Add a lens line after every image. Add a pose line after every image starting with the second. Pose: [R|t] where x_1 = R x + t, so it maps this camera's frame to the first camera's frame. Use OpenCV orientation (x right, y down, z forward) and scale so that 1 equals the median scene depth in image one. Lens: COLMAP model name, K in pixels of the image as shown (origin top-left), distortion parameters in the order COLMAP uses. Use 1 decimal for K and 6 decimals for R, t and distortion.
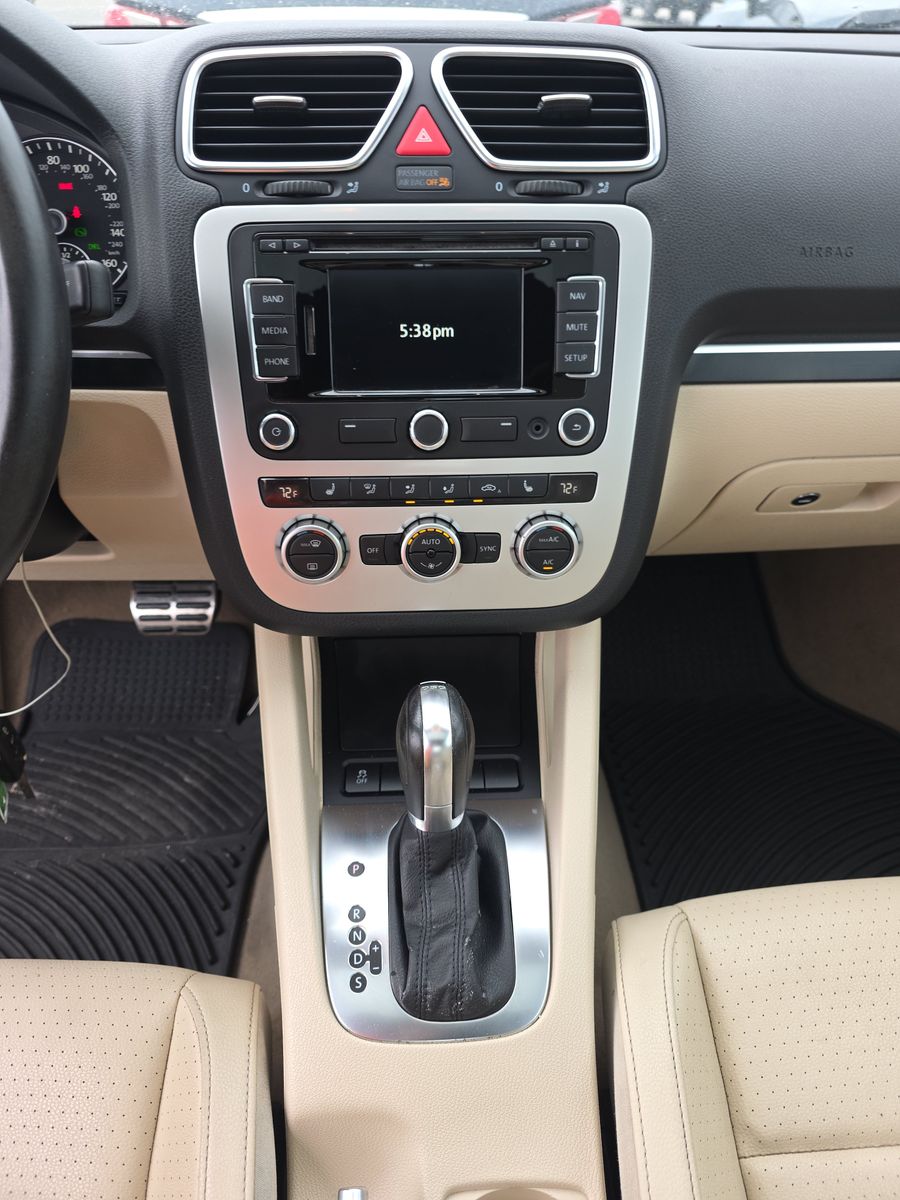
lens RADIAL K [[814.6, 0, 452.7], [0, 814.6, 603.7], [0, 0, 1]] dist [-0.009780, -0.016802]
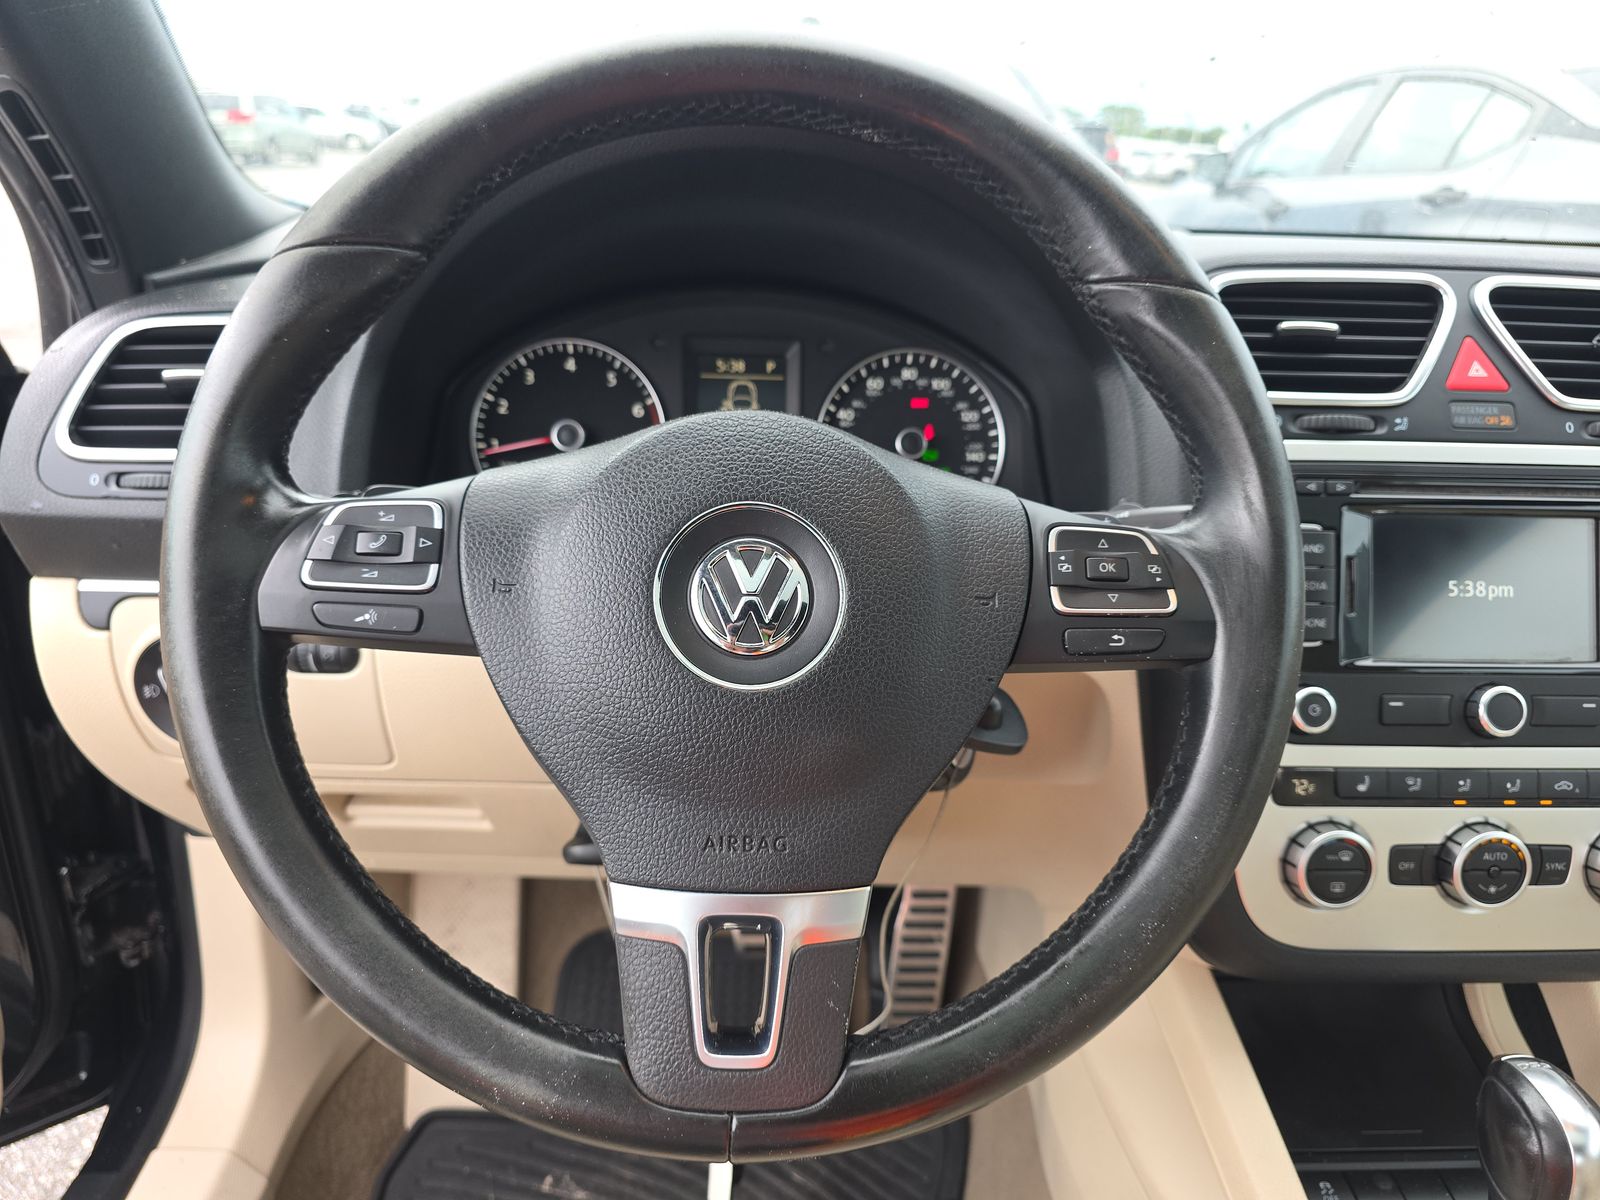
lens RADIAL K [[1086.1, 0, 802.0], [0, 1086.1, 604.0], [0, 0, 1]] dist [-0.009780, -0.016802]
pose [[0.999716, 0.021127, -0.011029, -0.663523], [-0.023283, 0.964592, -0.262717, -0.024207], [0.005088, 0.262899, 0.964810, -0.027700]]
